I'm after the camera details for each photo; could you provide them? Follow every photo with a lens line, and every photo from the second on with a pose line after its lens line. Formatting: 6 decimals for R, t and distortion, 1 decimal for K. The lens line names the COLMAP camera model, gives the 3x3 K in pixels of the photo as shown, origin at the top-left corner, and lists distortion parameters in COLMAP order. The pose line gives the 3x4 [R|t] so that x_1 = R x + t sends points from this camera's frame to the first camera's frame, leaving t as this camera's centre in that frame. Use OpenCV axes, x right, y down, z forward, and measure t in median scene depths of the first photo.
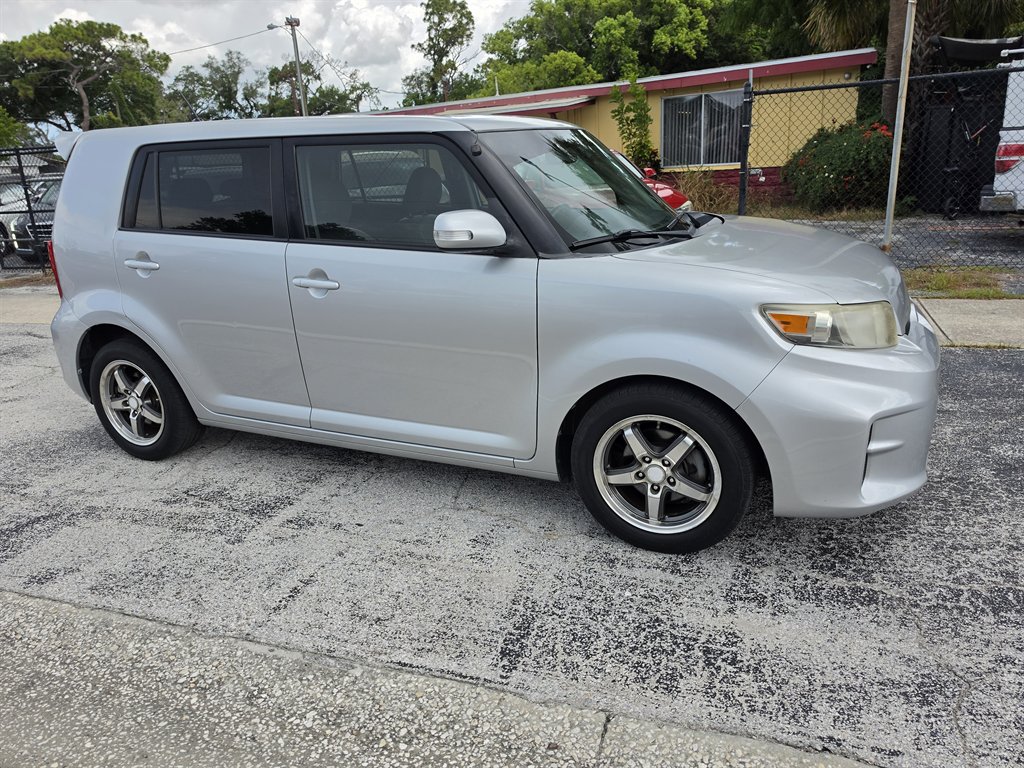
lens RADIAL K [[708.8, 0, 516.7], [0, 708.8, 383.5], [0, 0, 1]] dist [0.064221, -0.058816]
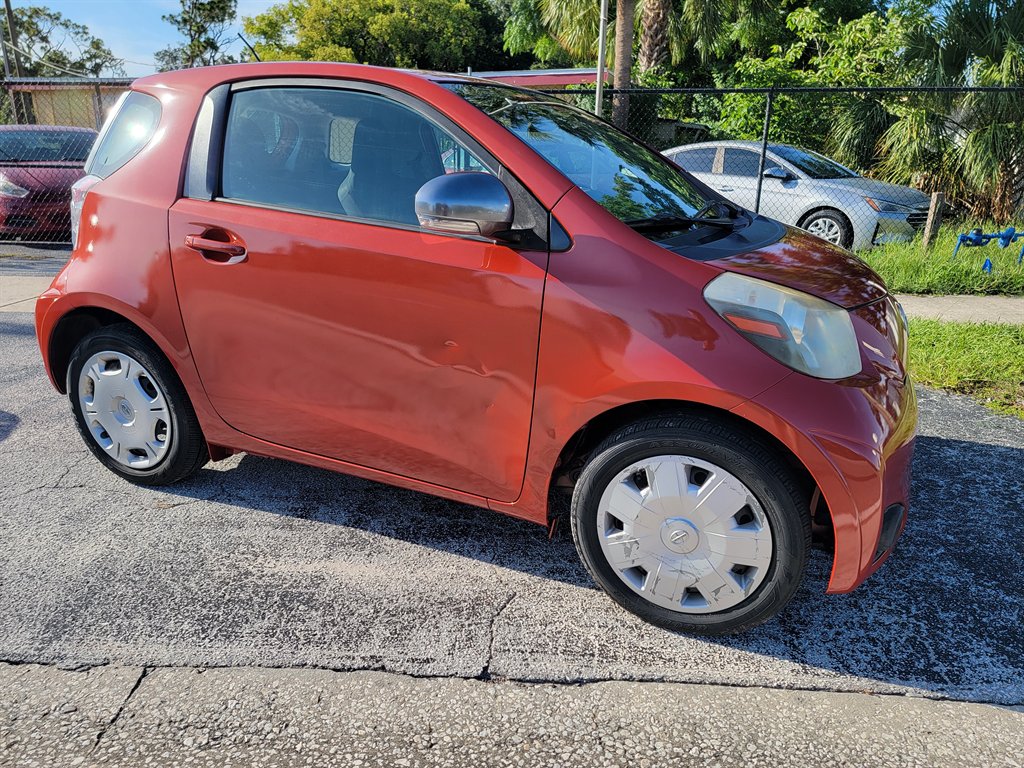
lens RADIAL K [[708.8, 0, 524.2], [0, 708.8, 388.3], [0, 0, 1]] dist [0.064221, -0.058816]
pose [[0.954787, -0.019596, 0.296644, 0.242338], [0.019422, 0.999805, 0.003534, 0.074718], [-0.296655, 0.002387, 0.954982, -0.035359]]
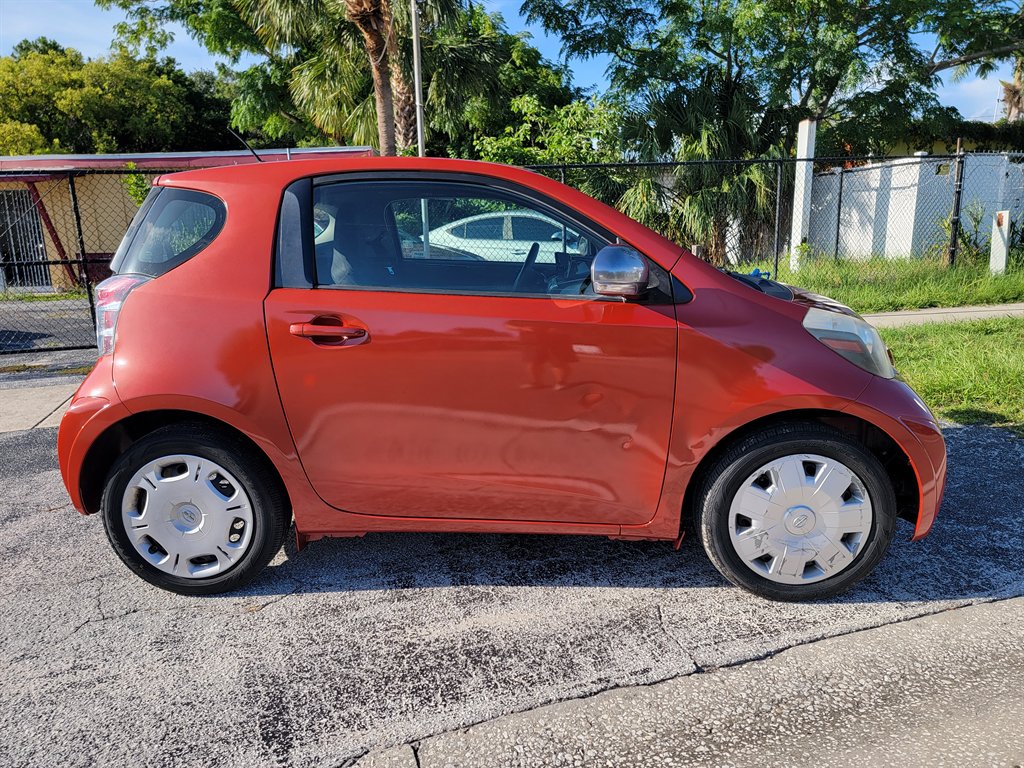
lens RADIAL K [[708.8, 0, 503.7], [0, 708.8, 387.8], [0, 0, 1]] dist [0.064221, -0.058816]
pose [[0.798733, -0.102038, 0.592970, -0.217180], [0.167108, 0.984364, -0.055706, 0.053419], [-0.578014, 0.143584, 0.803295, 0.079085]]
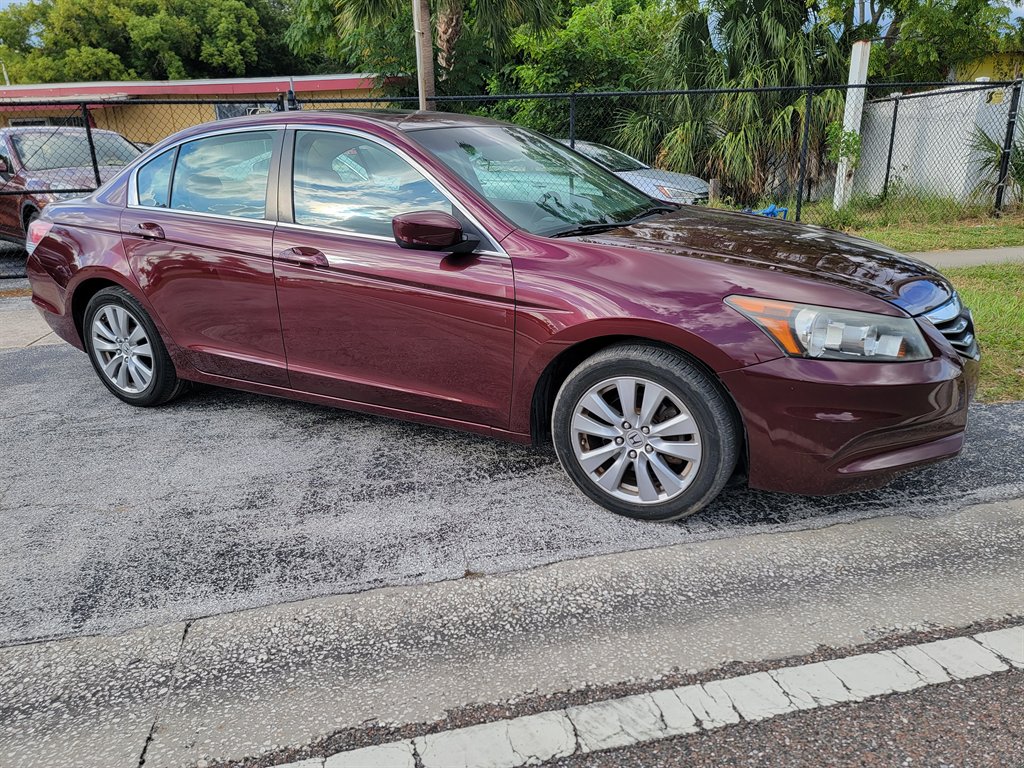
lens RADIAL K [[708.8, 0, 517.9], [0, 708.8, 387.3], [0, 0, 1]] dist [0.064221, -0.058816]
pose [[0.850001, -0.129615, 0.510586, 0.029151], [0.137057, 0.990291, 0.023224, 0.107598], [-0.508639, 0.050239, 0.859513, -0.179226]]
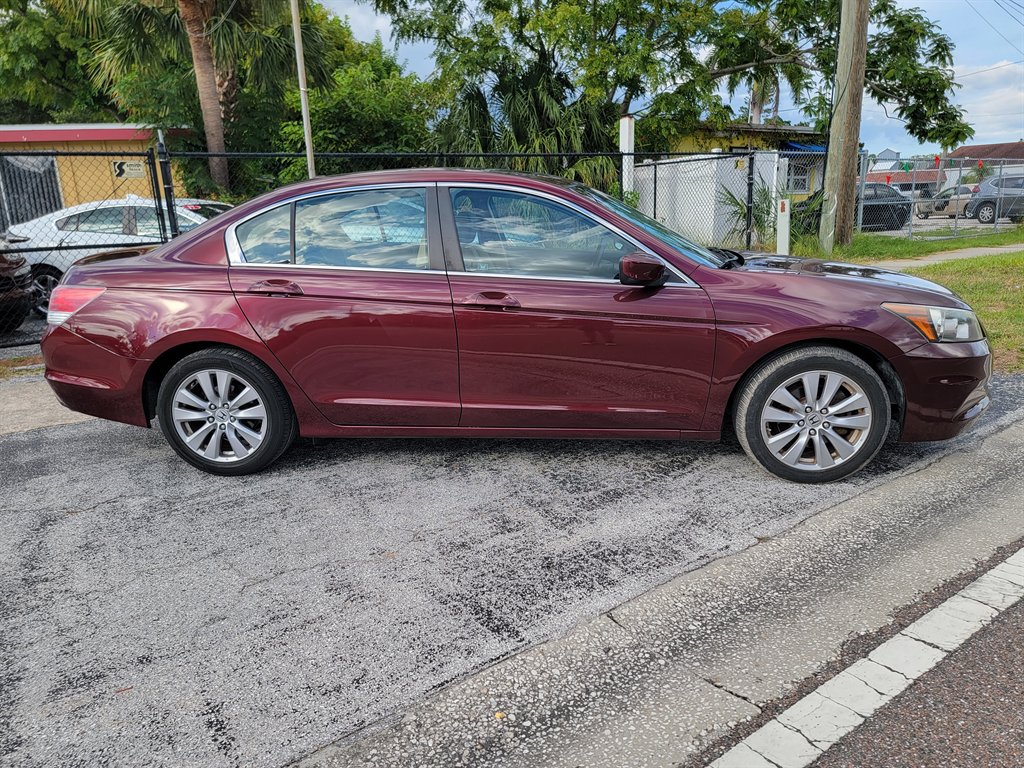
lens RADIAL K [[708.8, 0, 526.6], [0, 708.8, 390.9], [0, 0, 1]] dist [0.064221, -0.058816]
pose [[0.577998, -0.171427, 0.797829, -0.659778], [0.244006, 0.969262, 0.031489, 0.005943], [-0.778704, 0.176475, 0.602061, 0.215465]]
